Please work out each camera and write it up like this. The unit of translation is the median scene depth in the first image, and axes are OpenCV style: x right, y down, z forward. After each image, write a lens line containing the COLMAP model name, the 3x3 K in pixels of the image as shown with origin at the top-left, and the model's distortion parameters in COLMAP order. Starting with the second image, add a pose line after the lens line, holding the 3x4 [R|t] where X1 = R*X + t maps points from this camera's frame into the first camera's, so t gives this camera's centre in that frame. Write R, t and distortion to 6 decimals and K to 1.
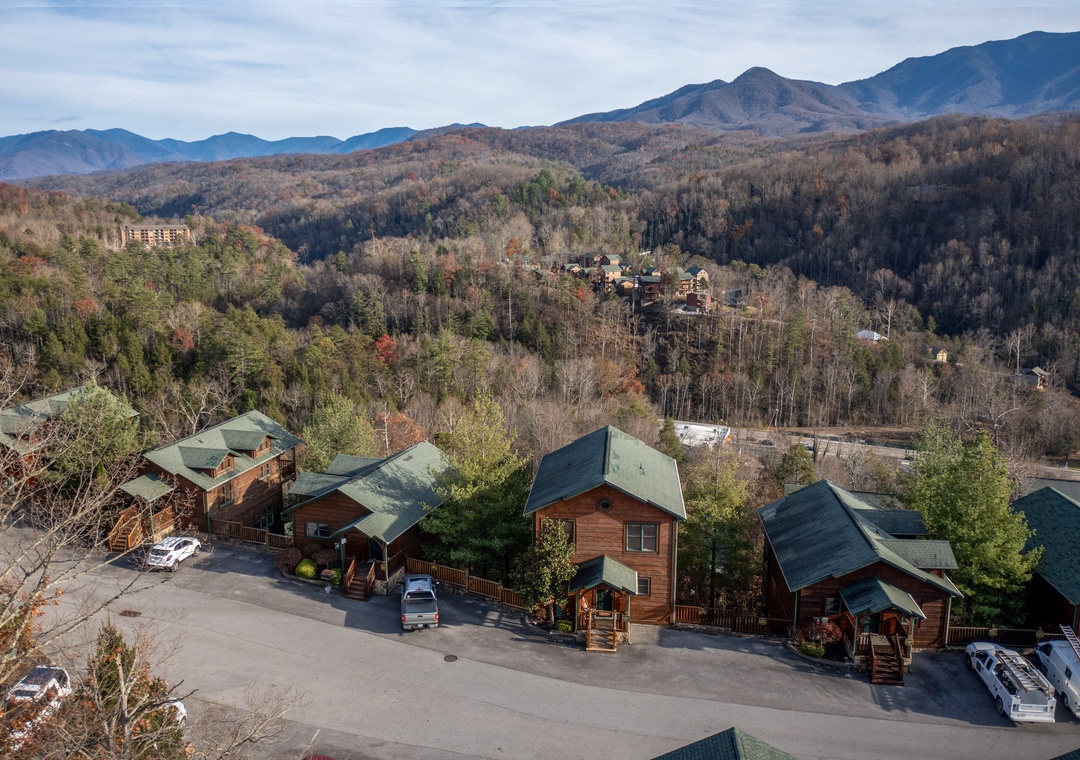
lens RADIAL K [[461.6, 0, 540.0], [0, 461.6, 380.0], [0, 0, 1]] dist [-0.001346, -0.000306]
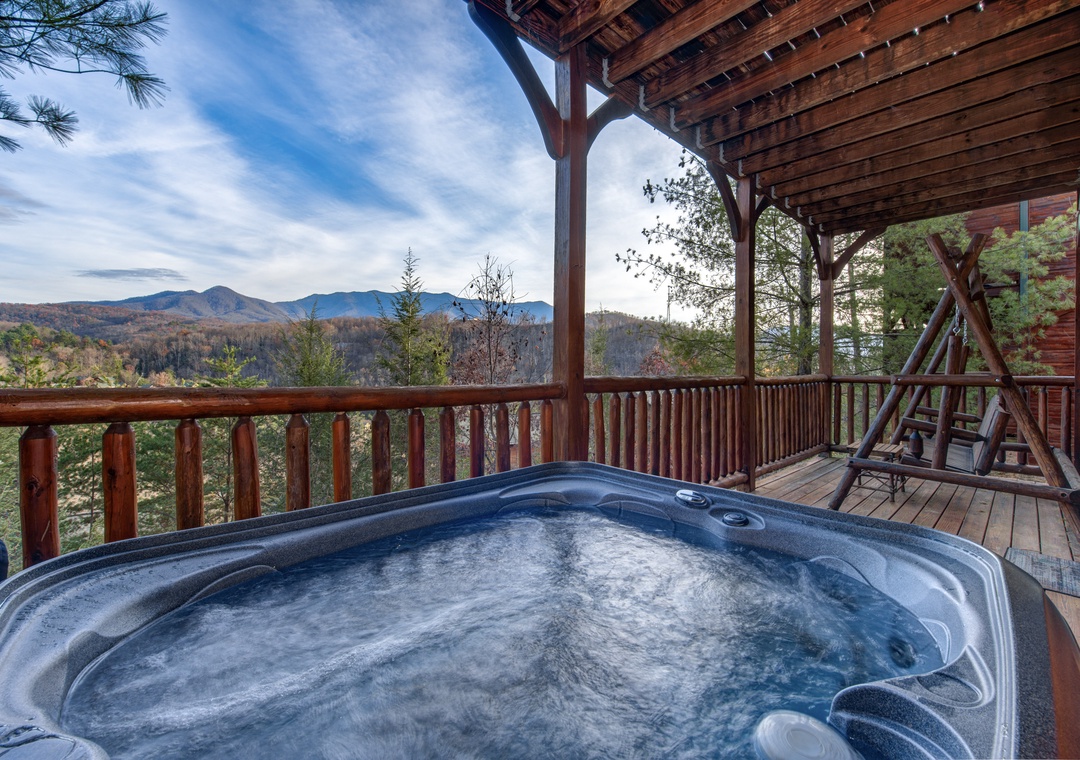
lens RADIAL K [[461.6, 0, 540.0], [0, 461.6, 380.0], [0, 0, 1]] dist [-0.001346, -0.000306]
pose [[0.641762, -0.009095, 0.766850, -0.048255], [0.006373, 0.999958, 0.006527, -0.290507], [-0.766878, 0.000699, 0.641793, -0.759017]]
